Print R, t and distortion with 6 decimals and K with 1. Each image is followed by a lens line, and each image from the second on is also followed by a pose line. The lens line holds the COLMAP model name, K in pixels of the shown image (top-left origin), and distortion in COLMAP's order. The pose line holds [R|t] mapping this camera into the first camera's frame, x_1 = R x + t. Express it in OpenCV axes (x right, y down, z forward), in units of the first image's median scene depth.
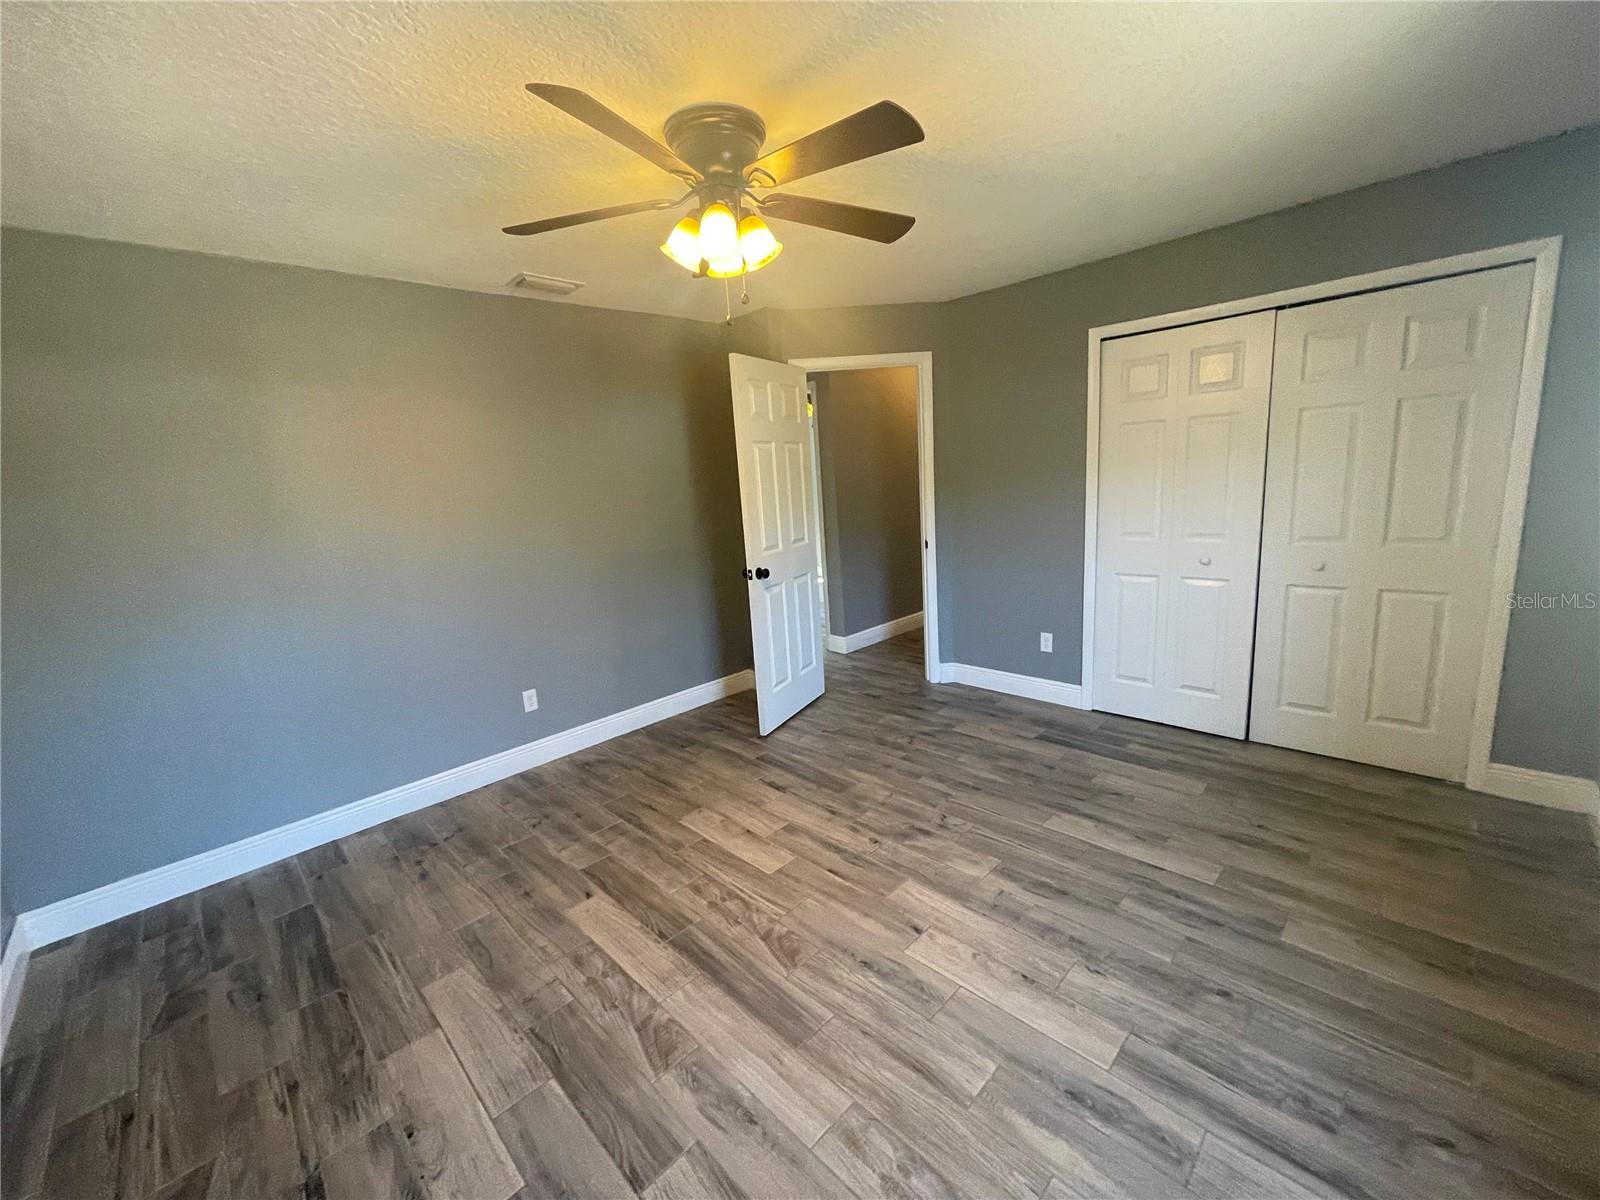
lens RADIAL K [[649.0, 0, 796.1], [0, 649.0, 571.2], [0, 0, 1]] dist [-0.015638, -0.000035]
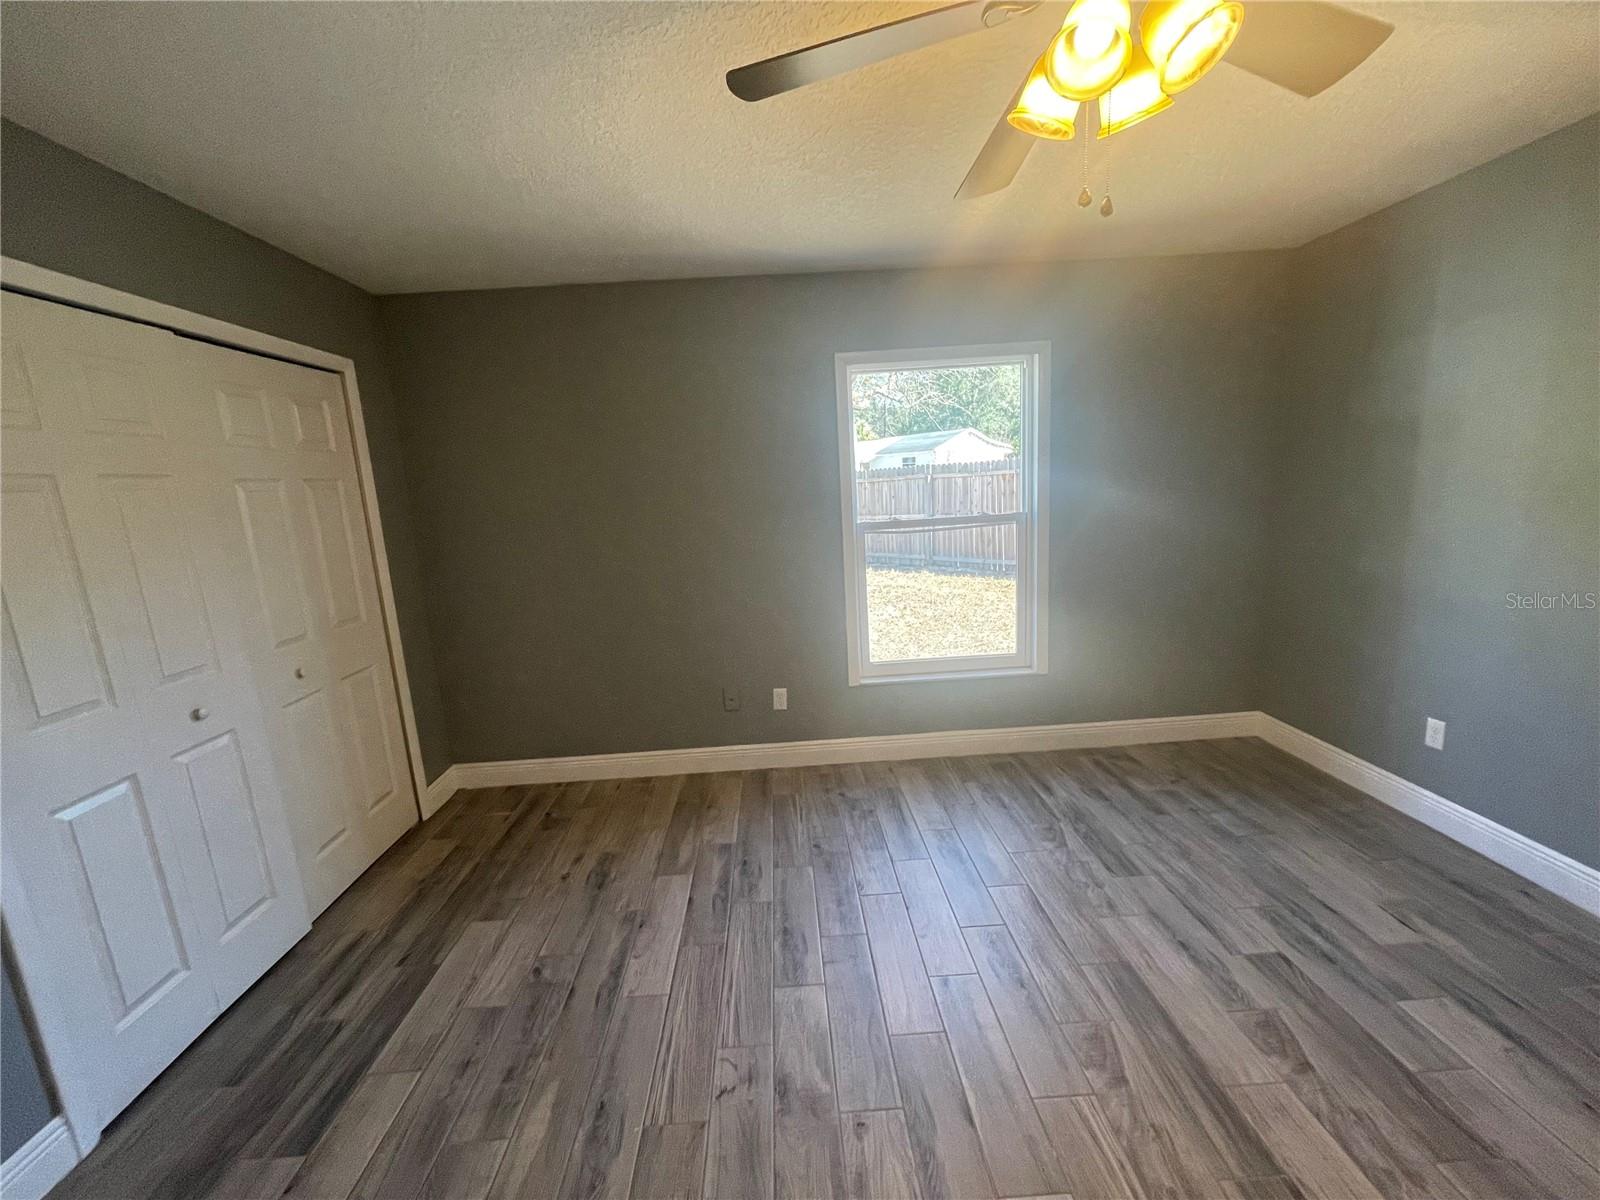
lens RADIAL K [[655.7, 0, 791.1], [0, 655.7, 599.2], [0, 0, 1]] dist [-0.002137, 0.000556]
pose [[-0.730935, -0.010059, 0.682373, -0.256418], [0.205188, 0.950387, 0.233800, -0.203075], [-0.650870, 0.310908, -0.692607, 1.461536]]
